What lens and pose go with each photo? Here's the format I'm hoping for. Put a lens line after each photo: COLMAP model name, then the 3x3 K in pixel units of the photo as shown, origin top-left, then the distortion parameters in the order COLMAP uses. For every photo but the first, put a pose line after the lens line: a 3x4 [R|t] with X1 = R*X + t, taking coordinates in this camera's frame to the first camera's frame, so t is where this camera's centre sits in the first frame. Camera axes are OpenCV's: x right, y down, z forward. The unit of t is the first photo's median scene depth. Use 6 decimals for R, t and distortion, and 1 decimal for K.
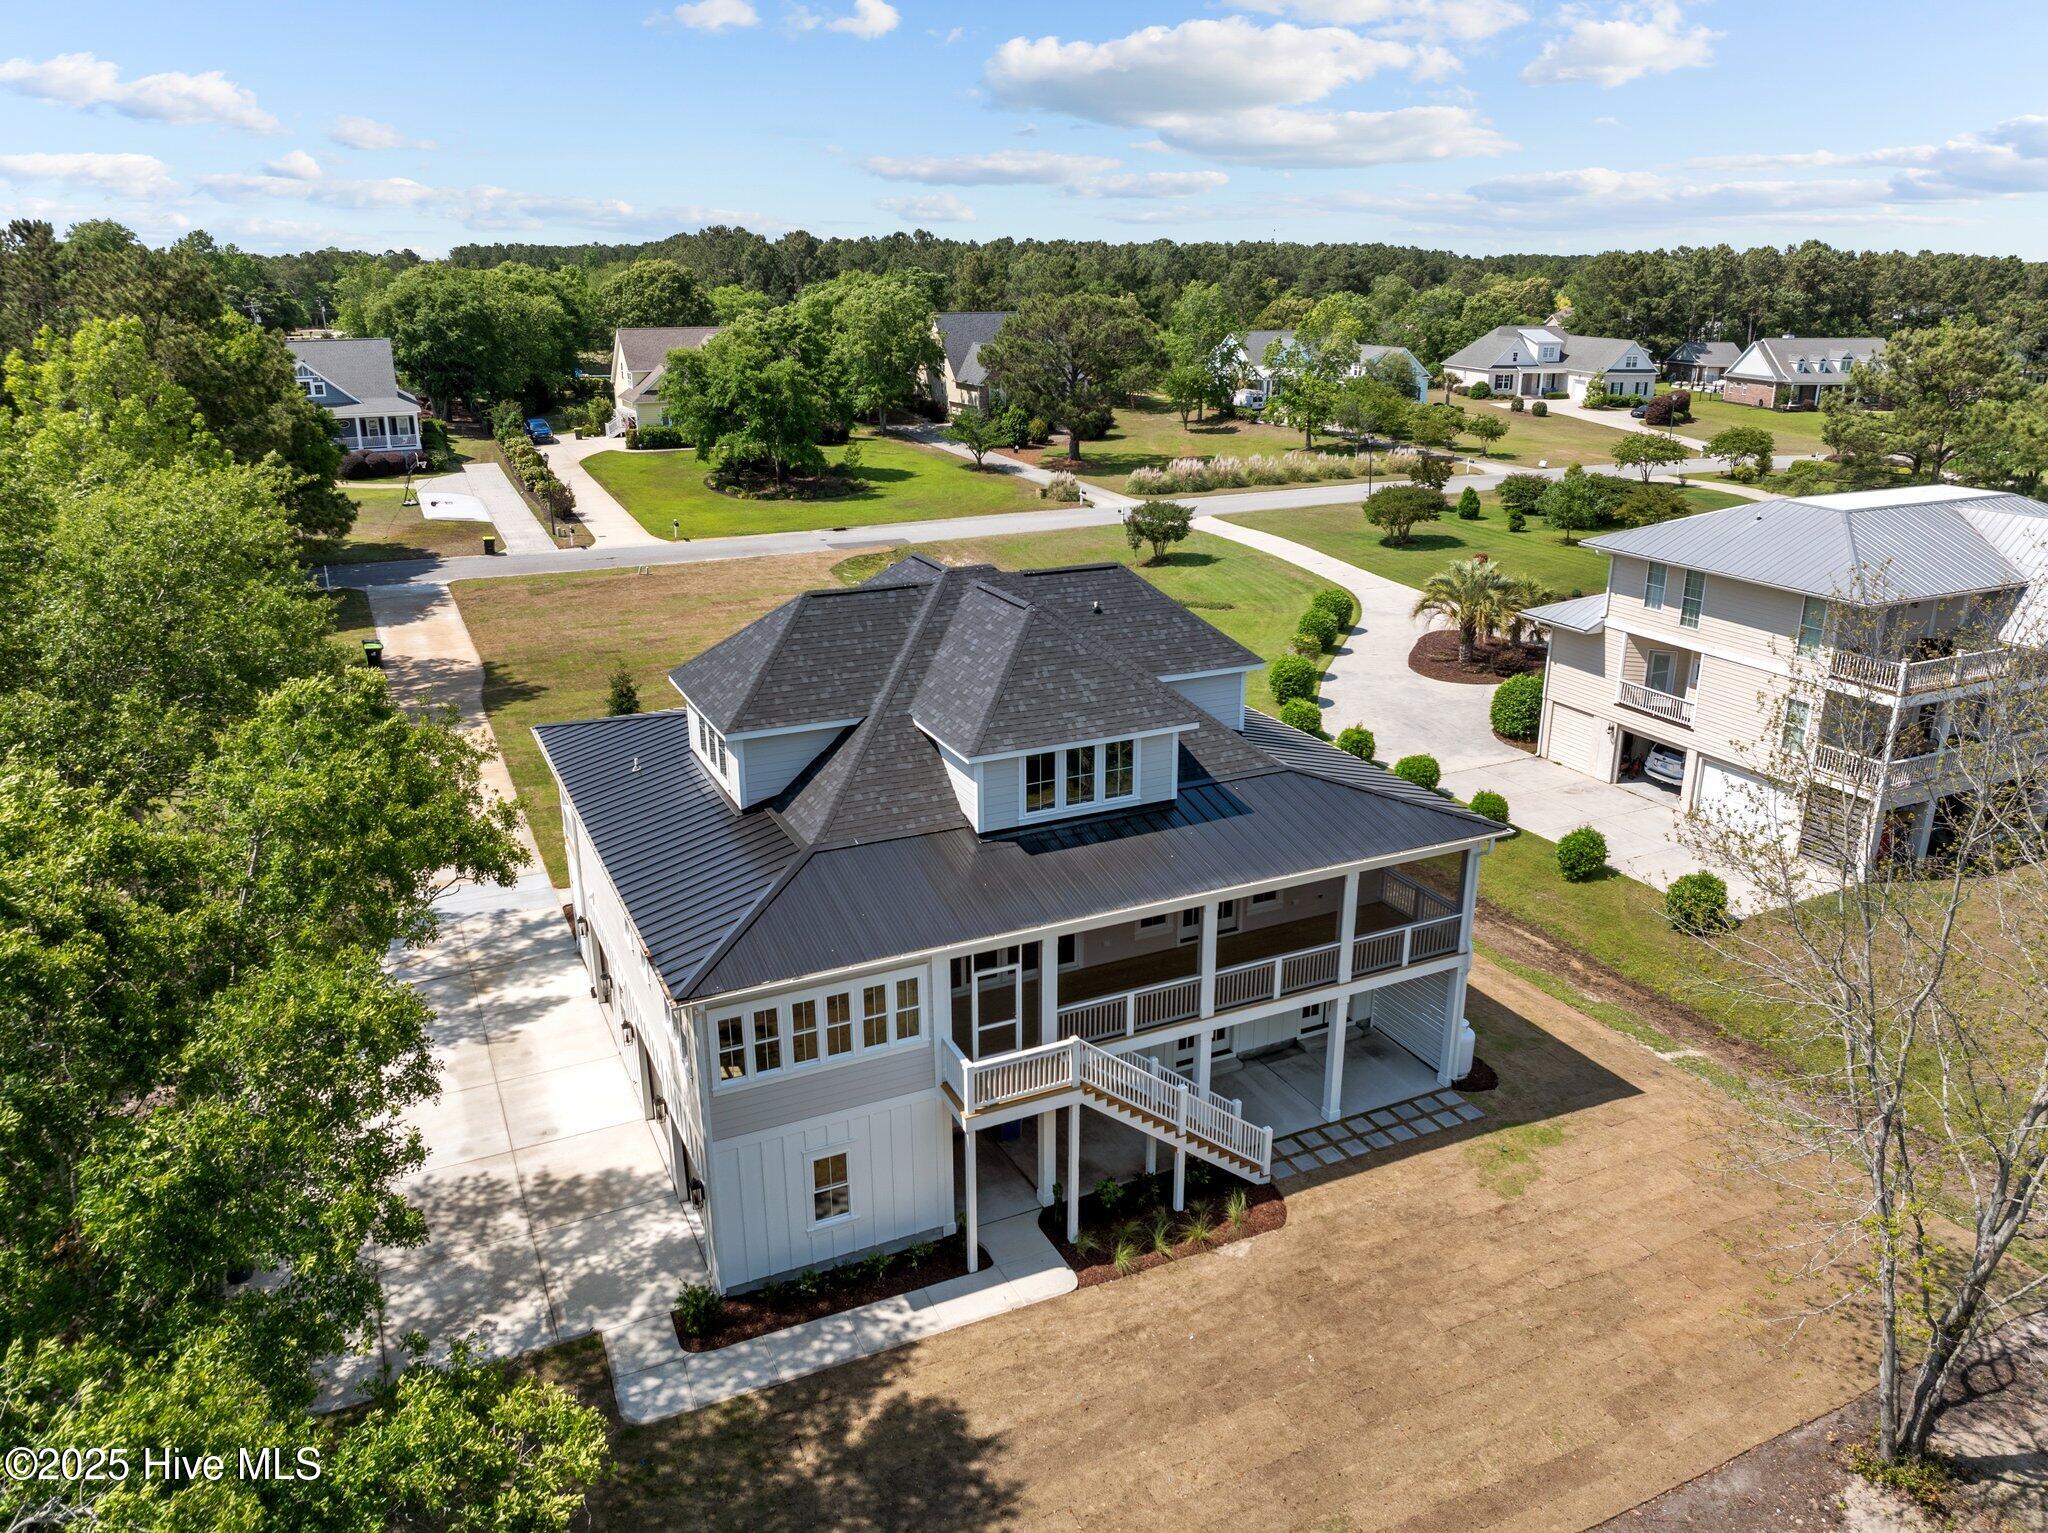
lens RADIAL K [[1441.0, 0, 1024.0], [0, 1441.0, 766.5], [0, 0, 1]] dist [-0.026465, 0.000728]
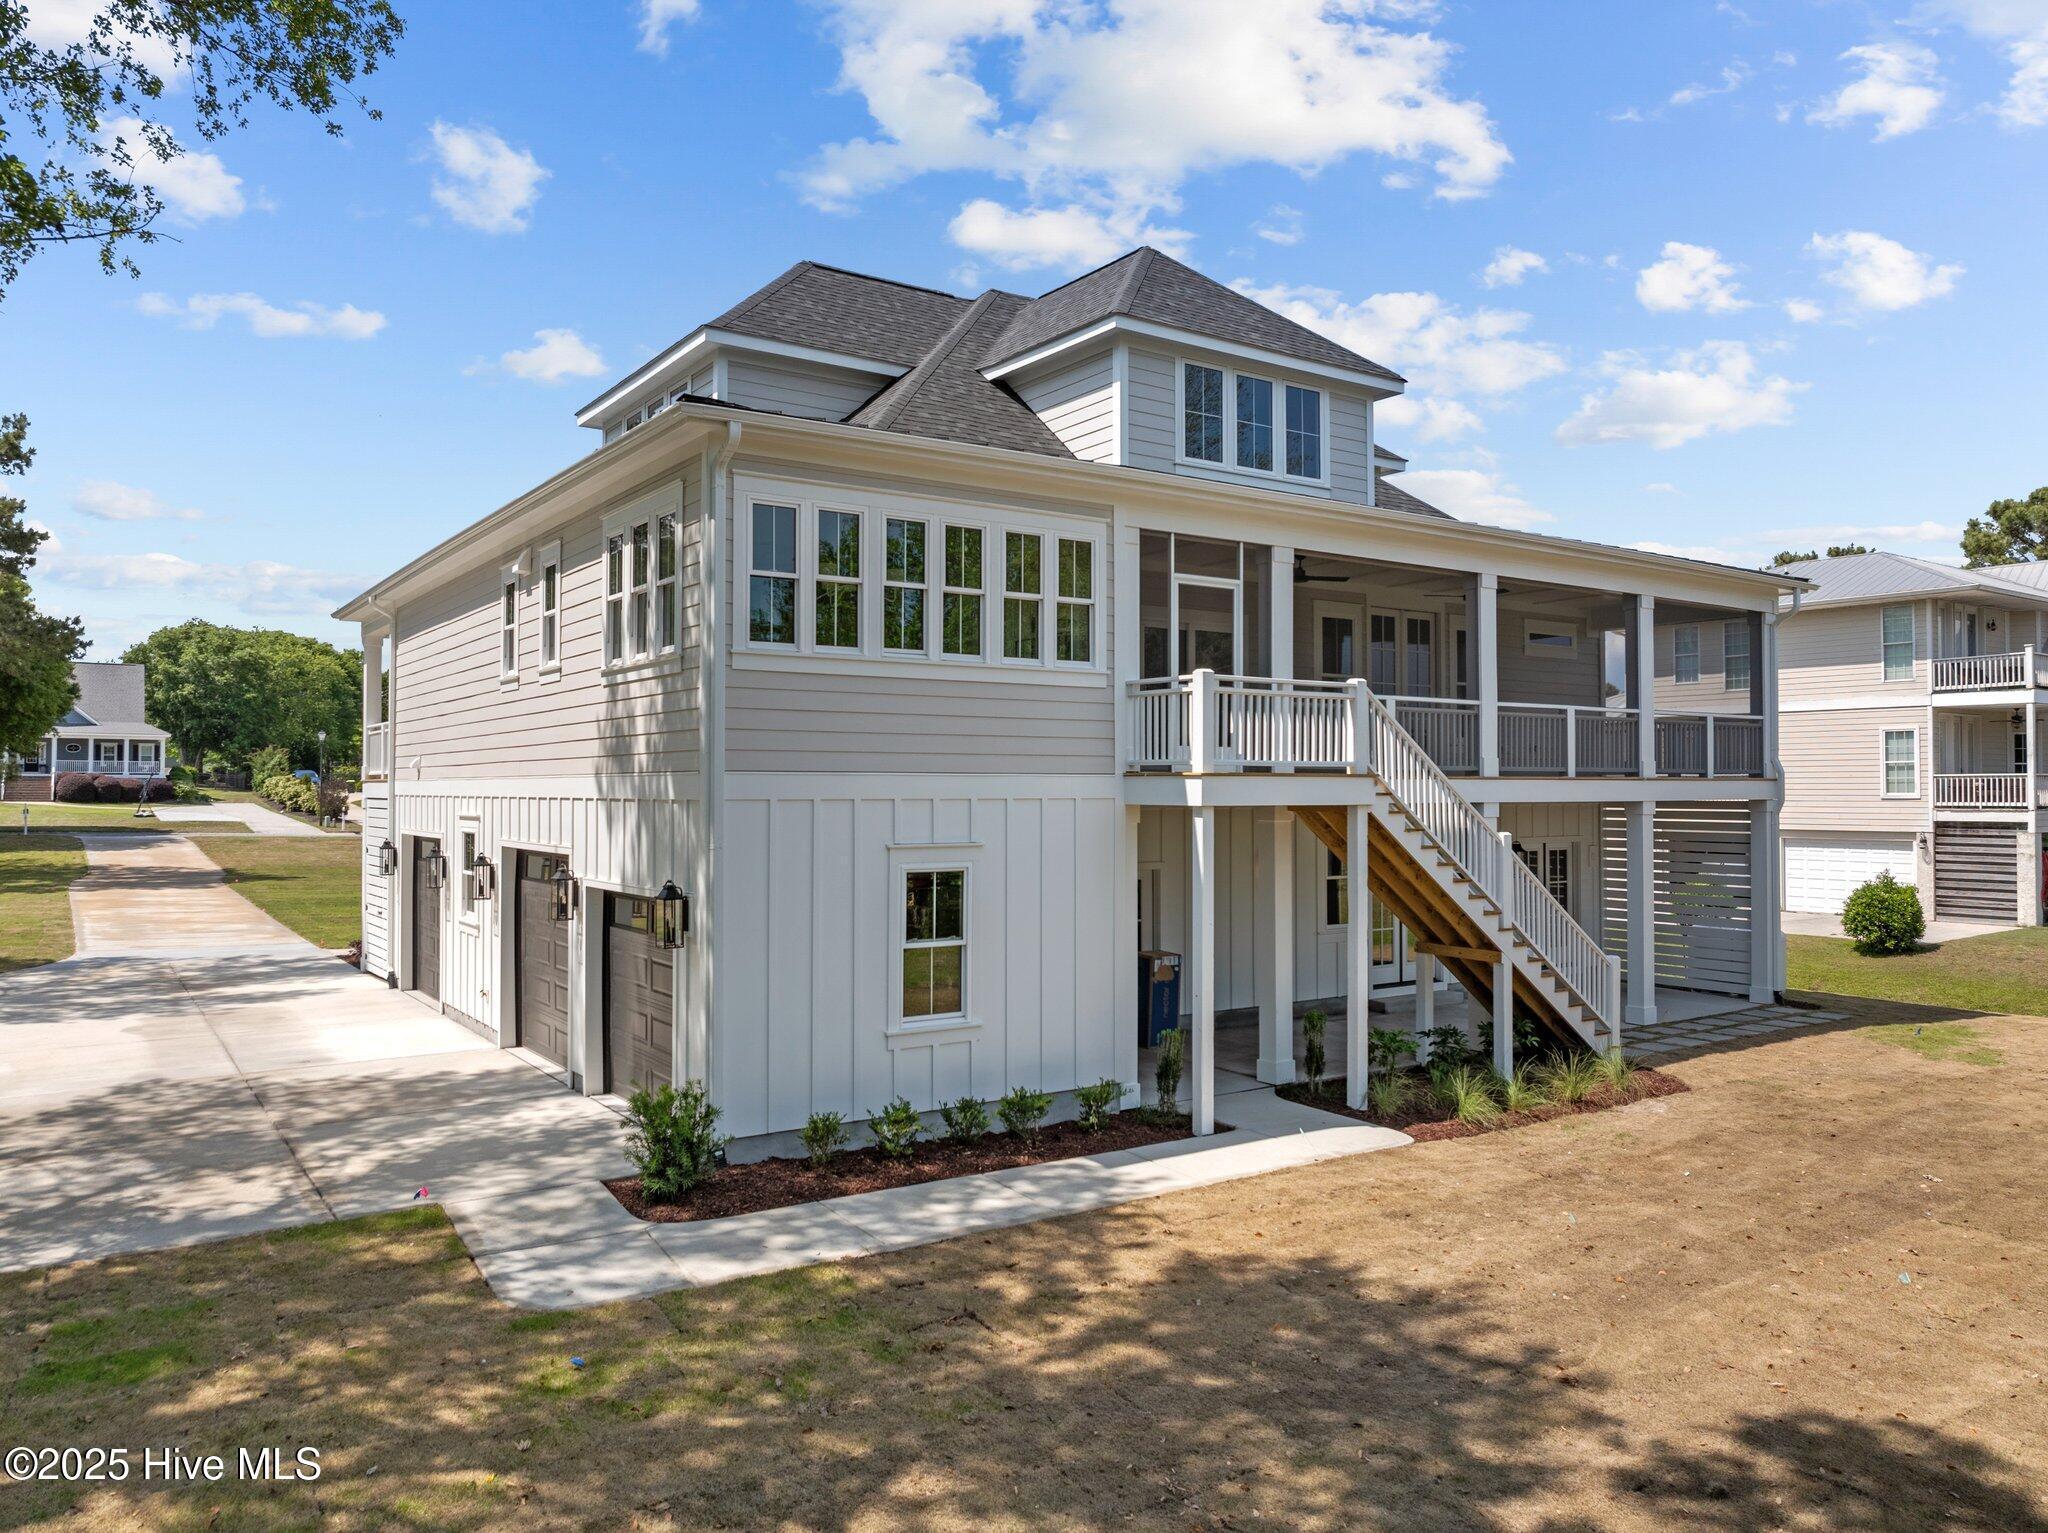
lens RADIAL K [[1441.9, 0, 1026.2], [0, 1441.9, 752.7], [0, 0, 1]] dist [-0.022655, -0.000242]
pose [[0.987566, 0.011338, 0.156796, -0.158876], [0.043580, 0.938559, -0.342356, 0.352907], [-0.151044, 0.344933, 0.926395, 0.441405]]
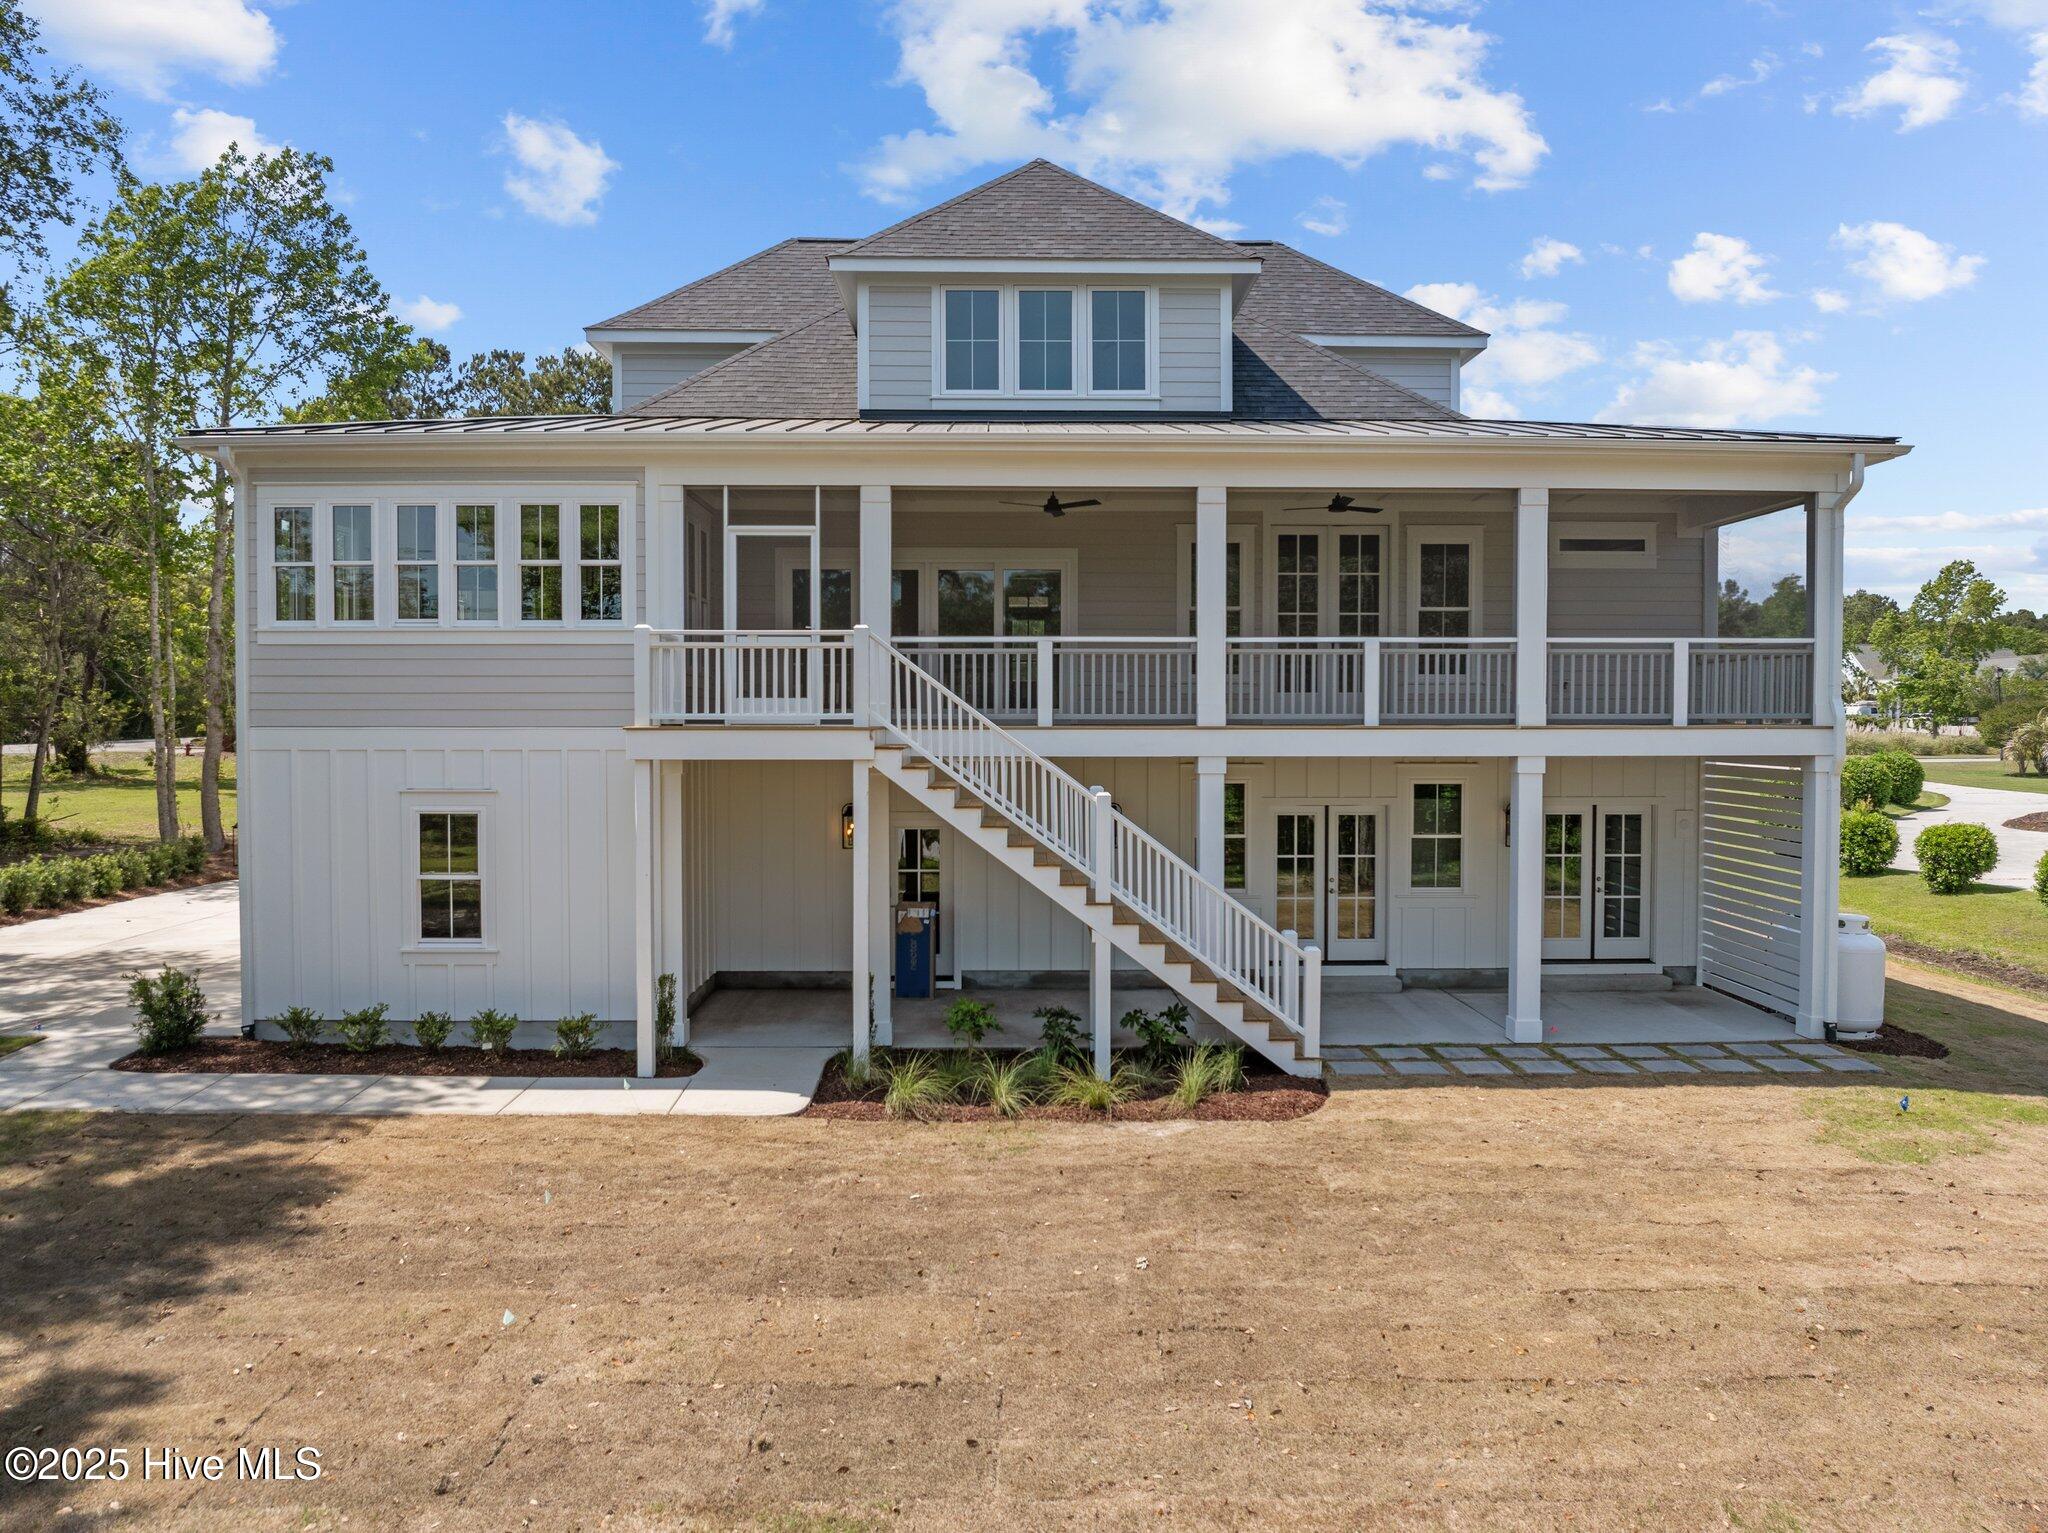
lens RADIAL K [[1433.6, 0, 1018.6], [0, 1433.6, 766.6], [0, 0, 1]] dist [-0.029802, -0.005688]
pose [[0.911519, 0.020219, -0.410760, 0.267403], [-0.138485, 0.955551, -0.260277, 0.321169], [0.387239, 0.294132, 0.873803, 0.504139]]
